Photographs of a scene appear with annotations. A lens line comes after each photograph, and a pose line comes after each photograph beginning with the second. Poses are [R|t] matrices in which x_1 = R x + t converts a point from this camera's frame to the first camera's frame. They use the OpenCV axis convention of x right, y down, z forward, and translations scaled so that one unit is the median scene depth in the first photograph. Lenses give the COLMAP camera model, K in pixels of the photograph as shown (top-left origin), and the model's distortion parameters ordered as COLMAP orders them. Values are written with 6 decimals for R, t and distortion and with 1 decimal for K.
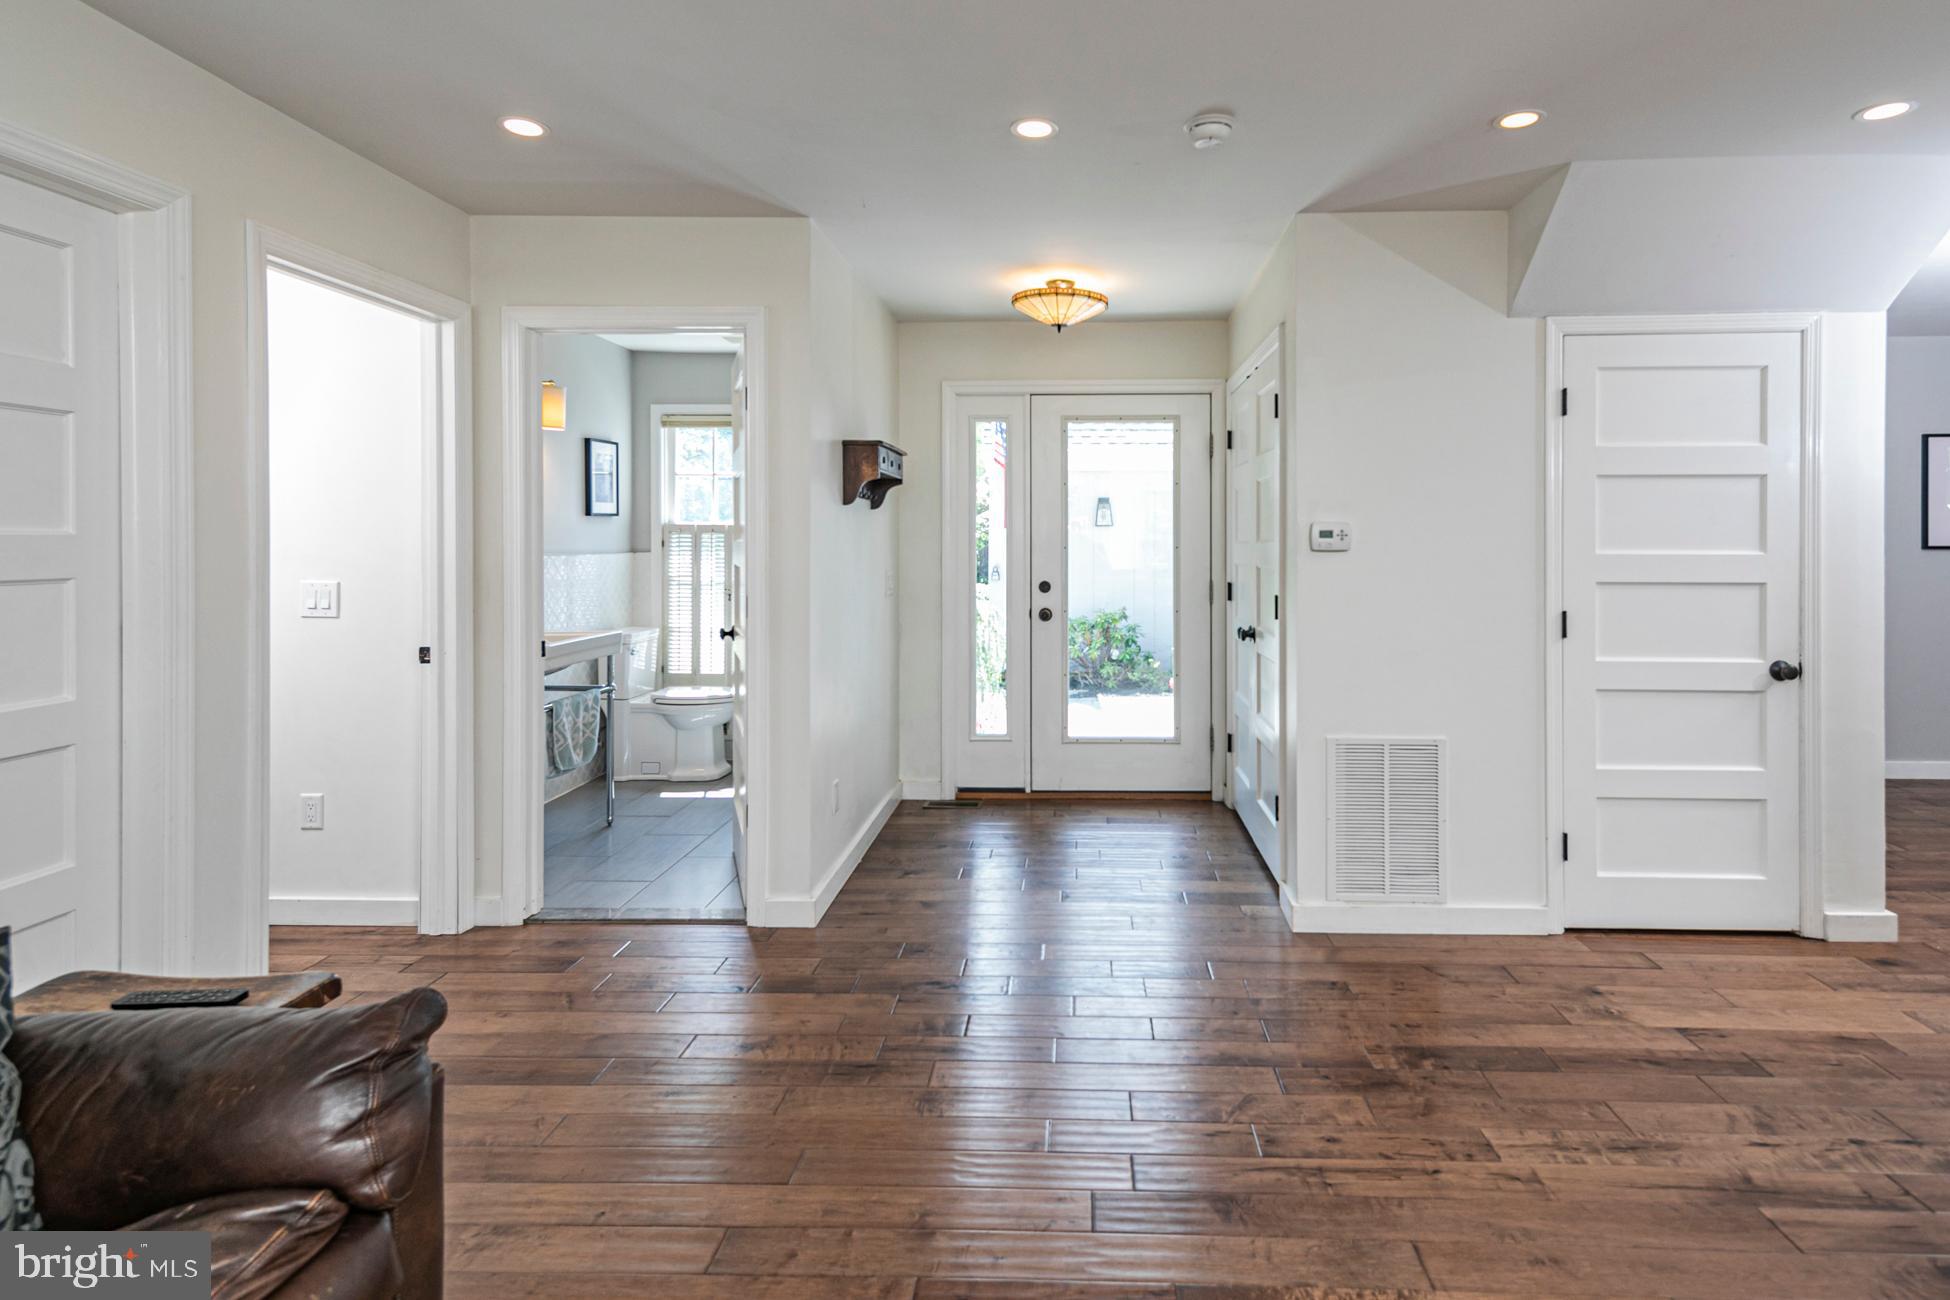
lens RADIAL K [[929.7, 0, 1054.3], [0, 929.7, 539.7], [0, 0, 1]] dist [0.023693, -0.003606]
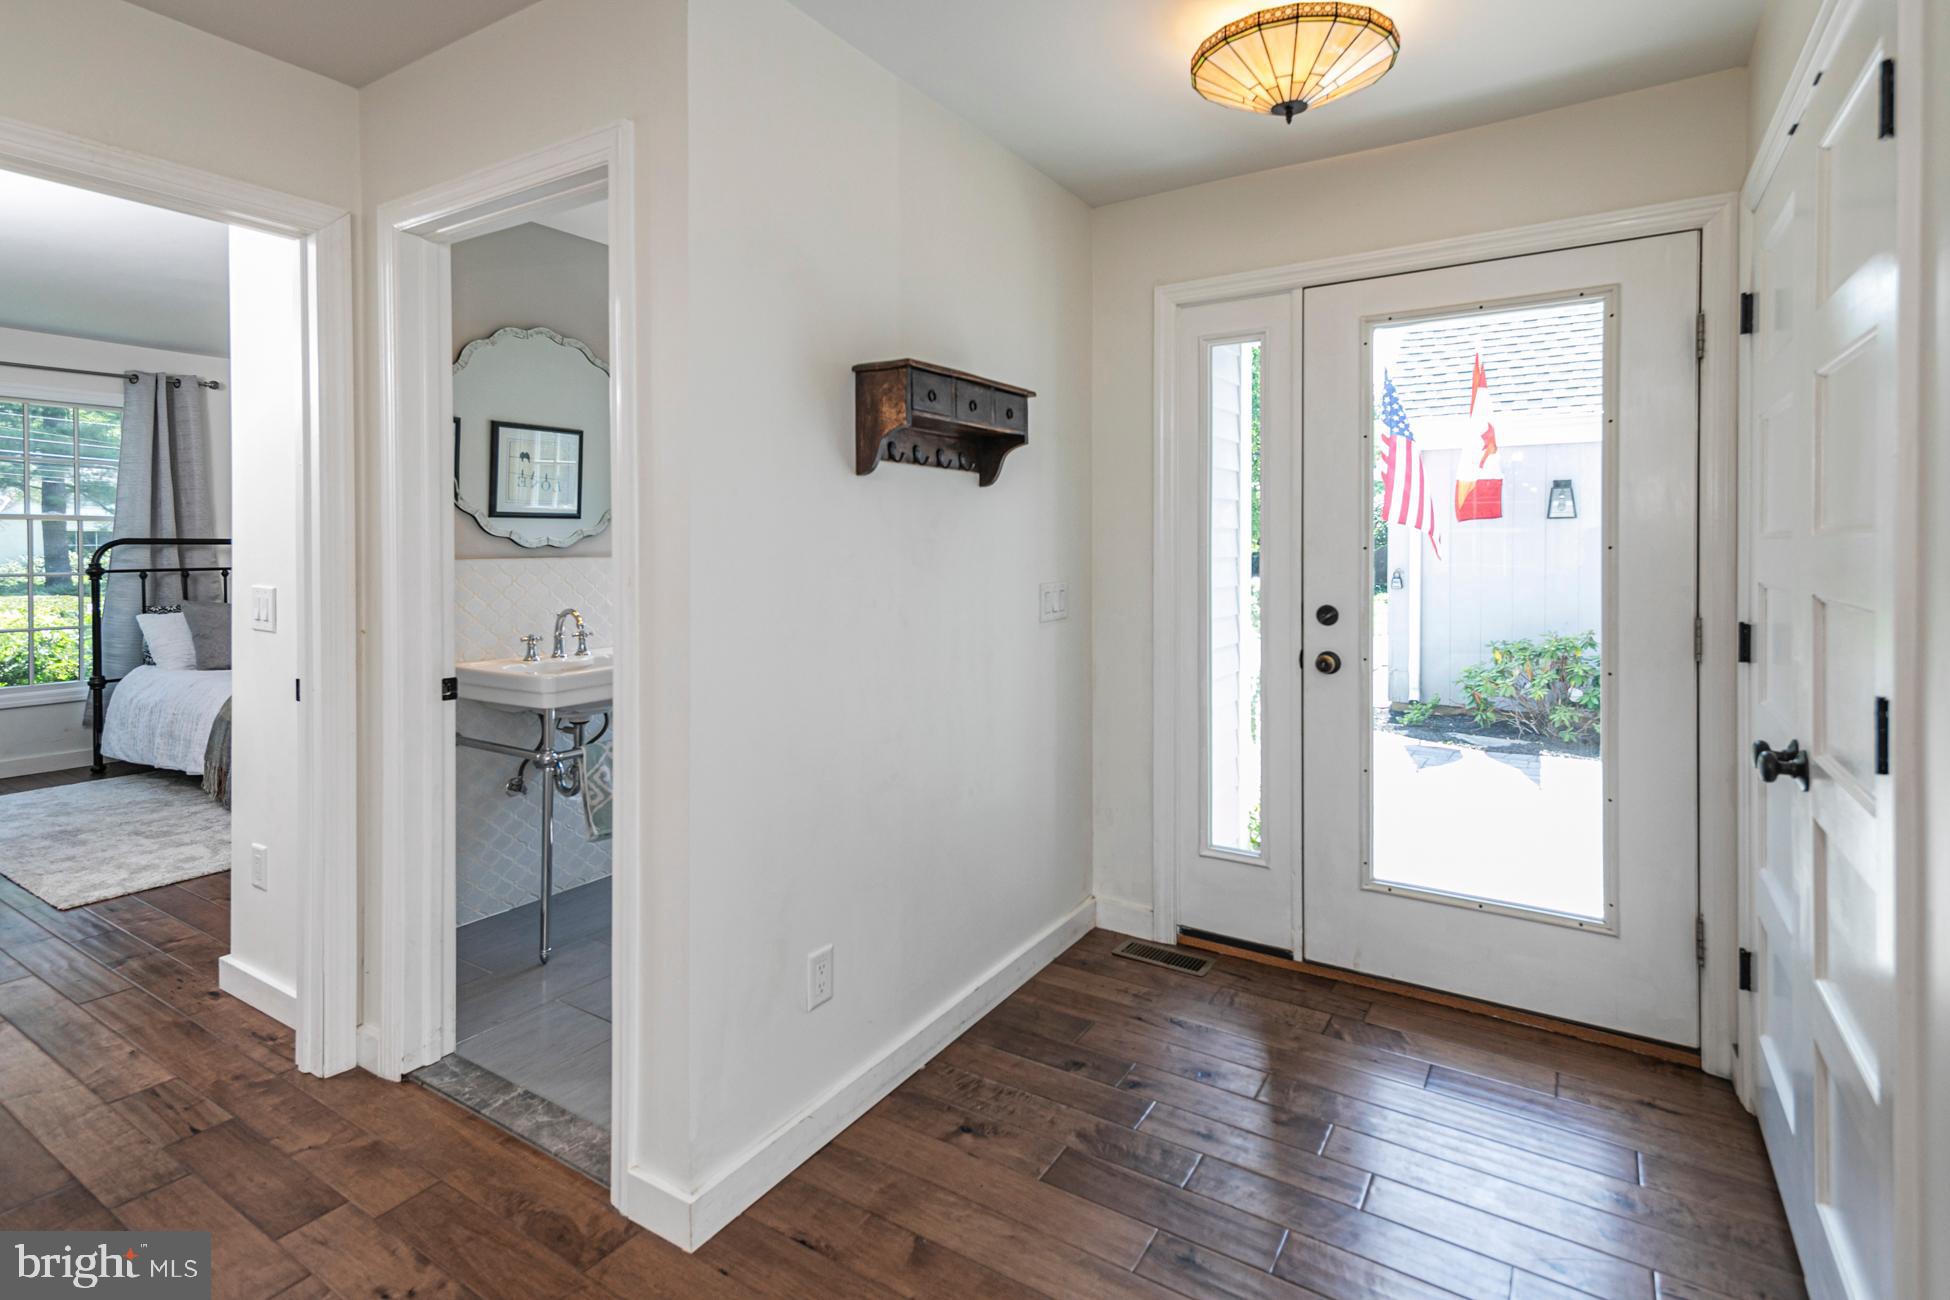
lens RADIAL K [[929.7, 0, 940.8], [0, 929.7, 550.8], [0, 0, 1]] dist [0.023693, -0.003606]
pose [[0.850611, 0.003701, -0.525783, 0.092180], [0.002973, 0.999925, 0.011848, 0.002703], [0.525788, -0.011641, 0.850536, 0.379119]]
